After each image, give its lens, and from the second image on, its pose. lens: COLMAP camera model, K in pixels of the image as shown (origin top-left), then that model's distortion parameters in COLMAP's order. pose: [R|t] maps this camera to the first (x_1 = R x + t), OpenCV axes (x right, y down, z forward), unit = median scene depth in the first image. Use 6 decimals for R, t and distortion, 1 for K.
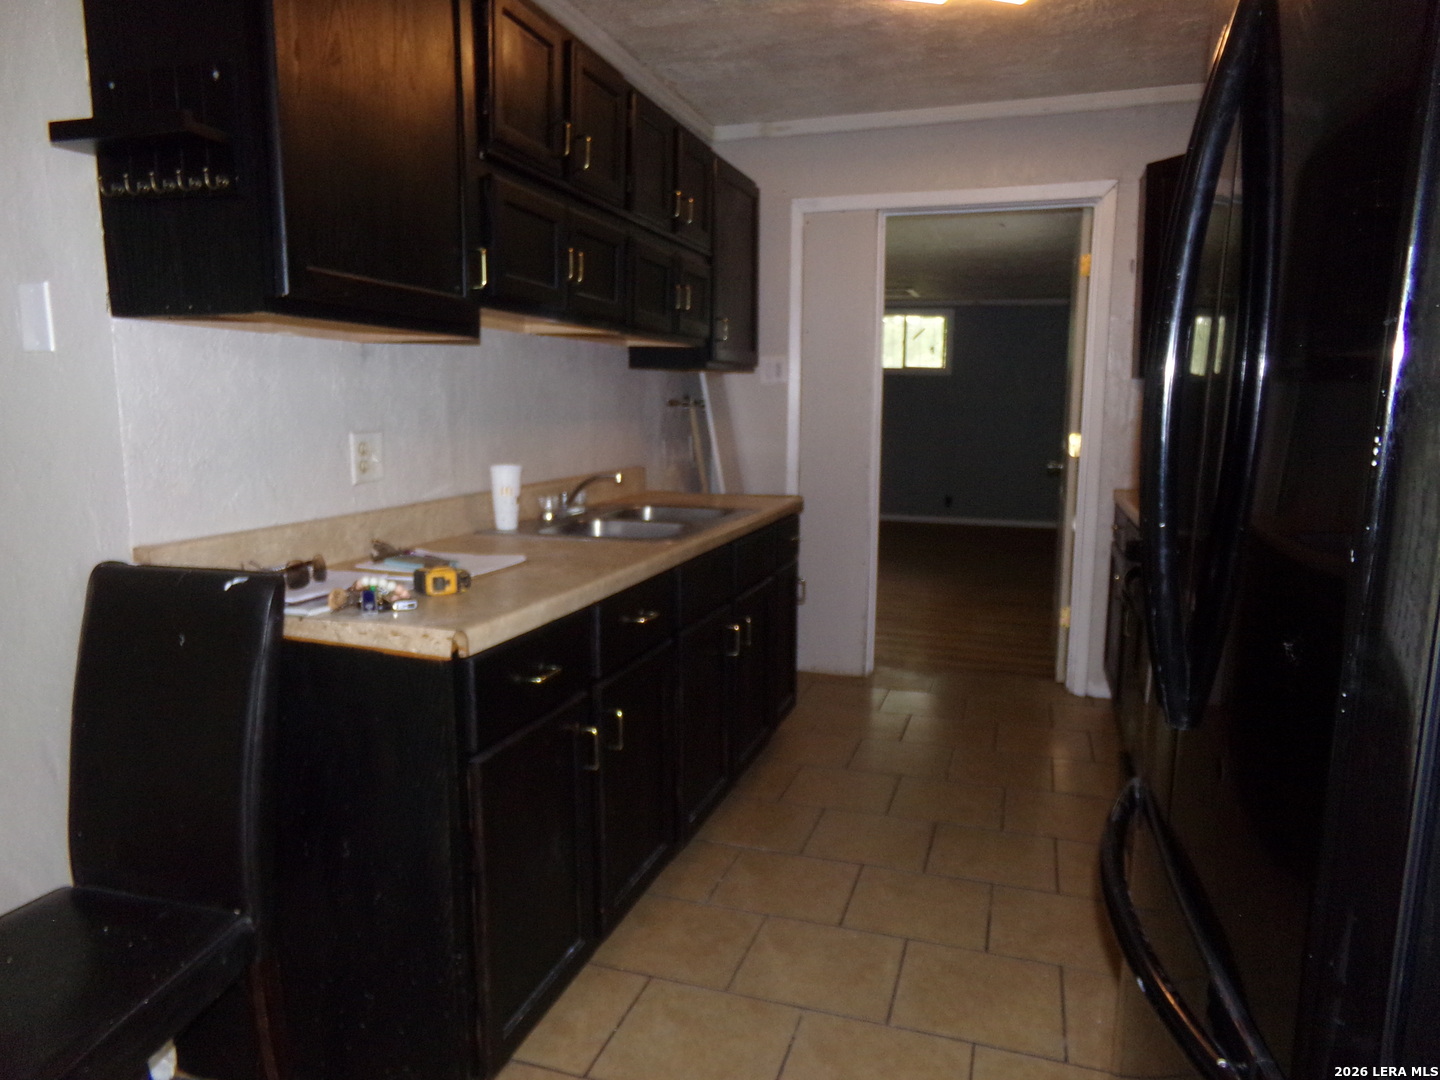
lens RADIAL K [[972.4, 0, 714.9], [0, 972.4, 542.7], [0, 0, 1]] dist [-0.039255, 0.060897]
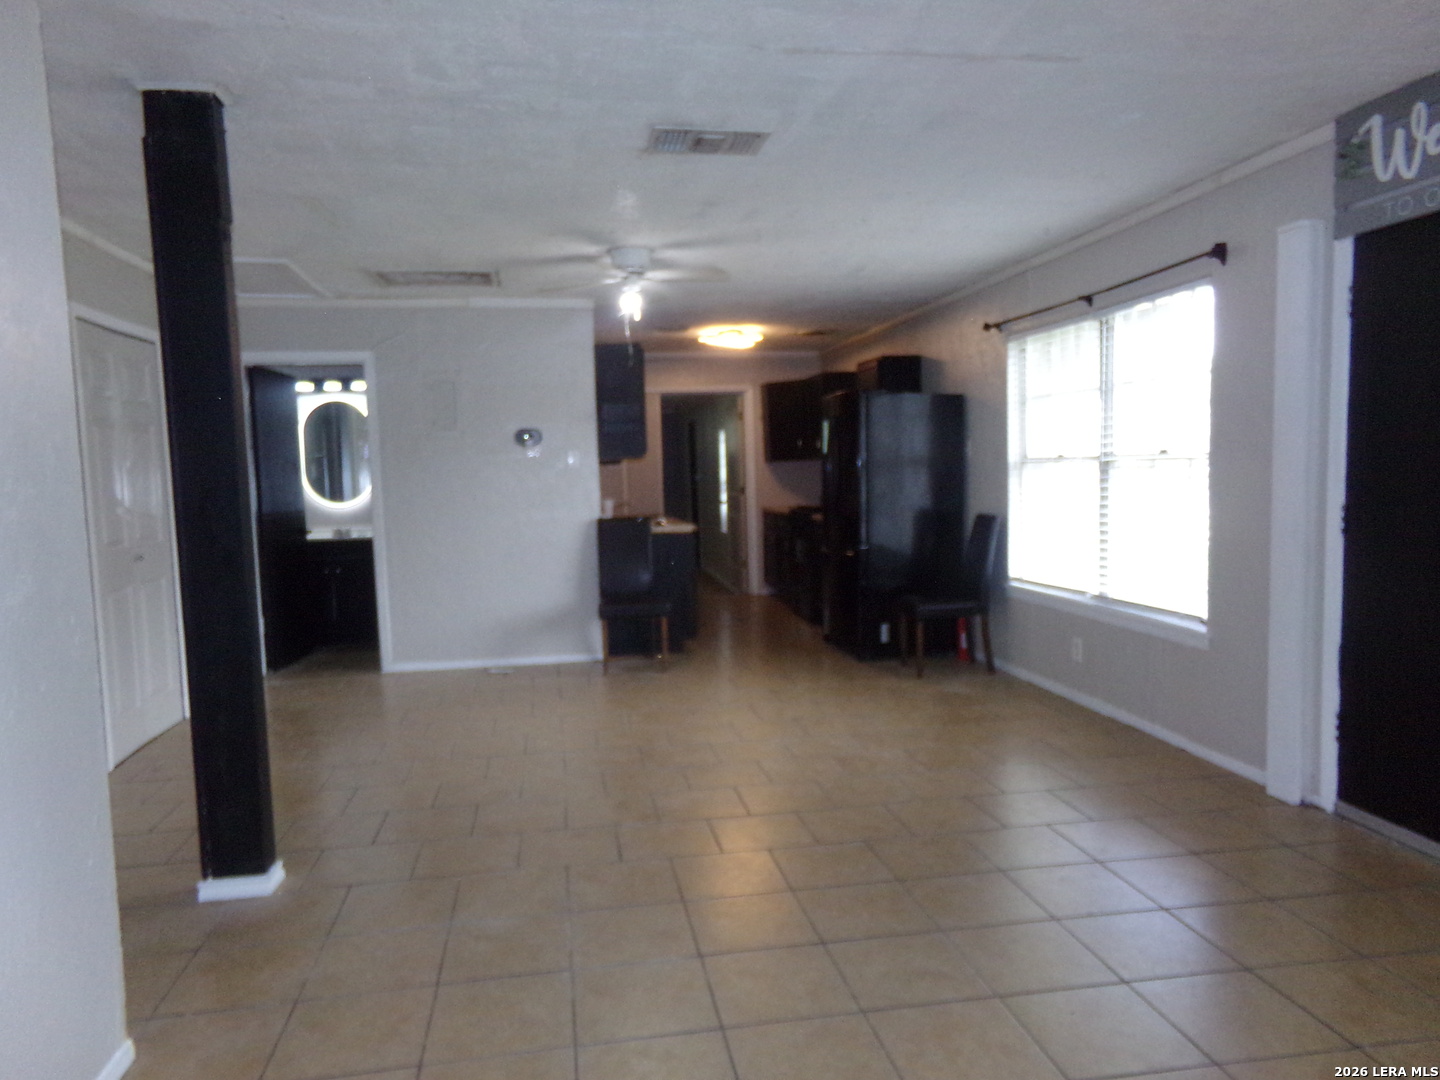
lens RADIAL K [[972.4, 0, 714.9], [0, 972.4, 542.7], [0, 0, 1]] dist [-0.039255, 0.060897]
pose [[0.890872, -0.068911, 0.448997, -0.833123], [0.103371, 0.993248, -0.052662, 0.156437], [-0.442336, 0.093329, 0.891980, -1.176845]]
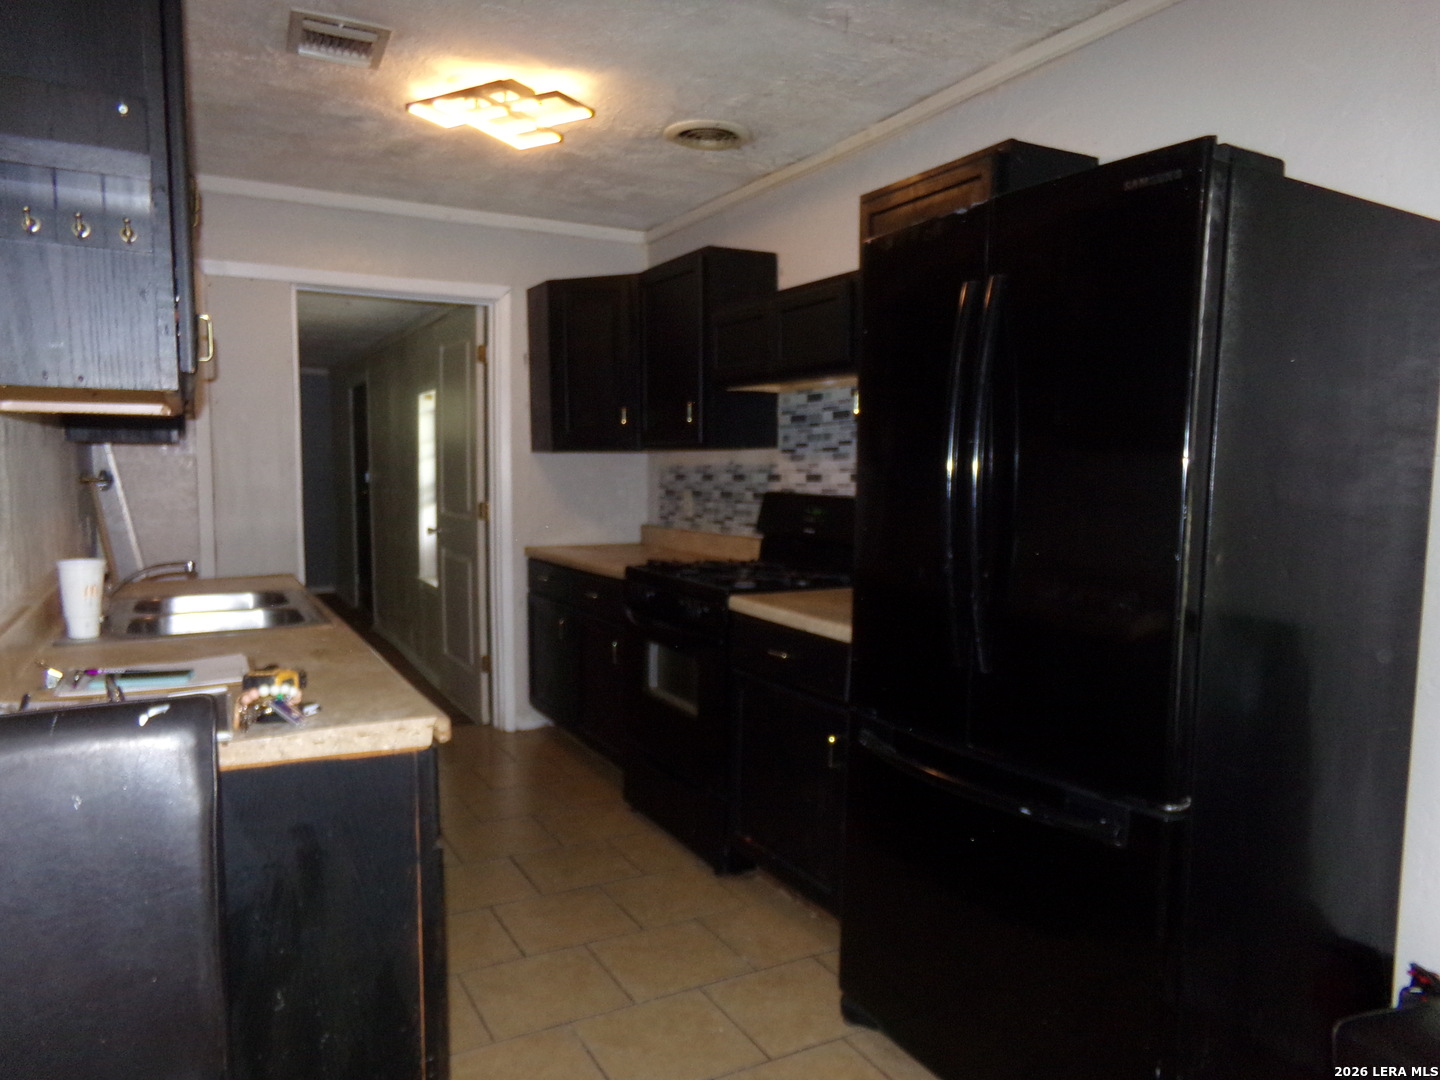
lens RADIAL K [[972.4, 0, 714.9], [0, 972.4, 542.7], [0, 0, 1]] dist [-0.039255, 0.060897]
pose [[0.690426, -0.061037, 0.720823, -0.280821], [0.108894, 0.993849, -0.020146, -0.013095], [-0.715160, 0.092403, 0.692826, 0.030141]]
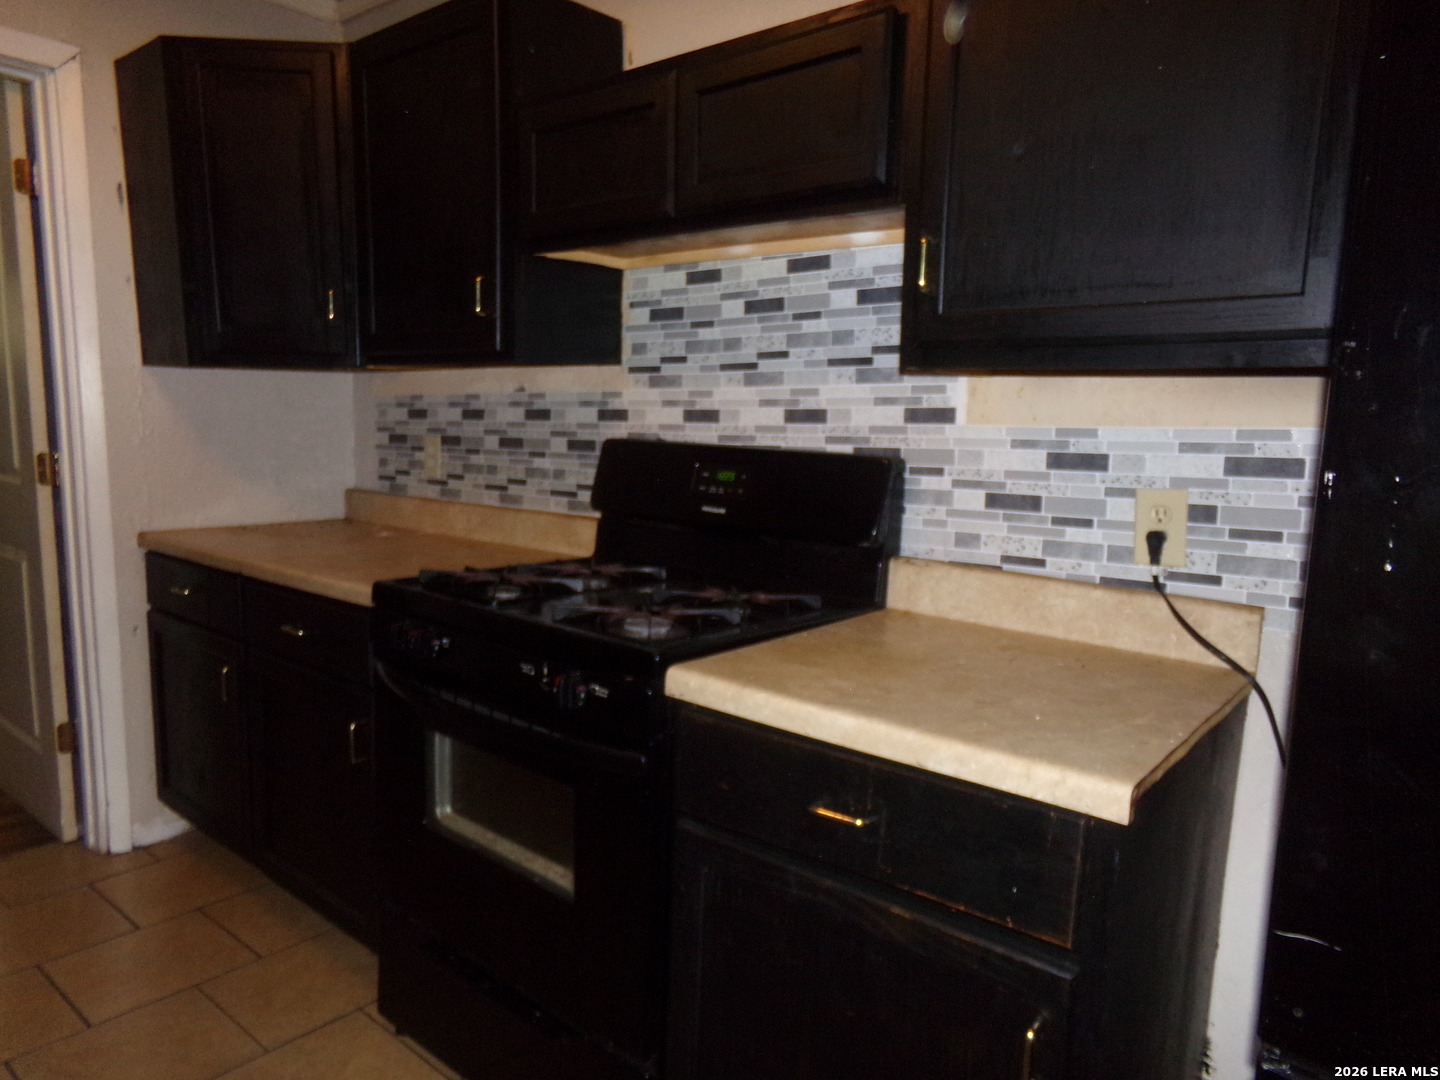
lens RADIAL K [[972.4, 0, 714.9], [0, 972.4, 542.7], [0, 0, 1]] dist [-0.039255, 0.060897]
pose [[0.391651, -0.120333, 0.912211, -0.039226], [0.120764, 0.989558, 0.078687, -0.055635], [-0.912155, 0.079344, 0.402093, 0.387843]]
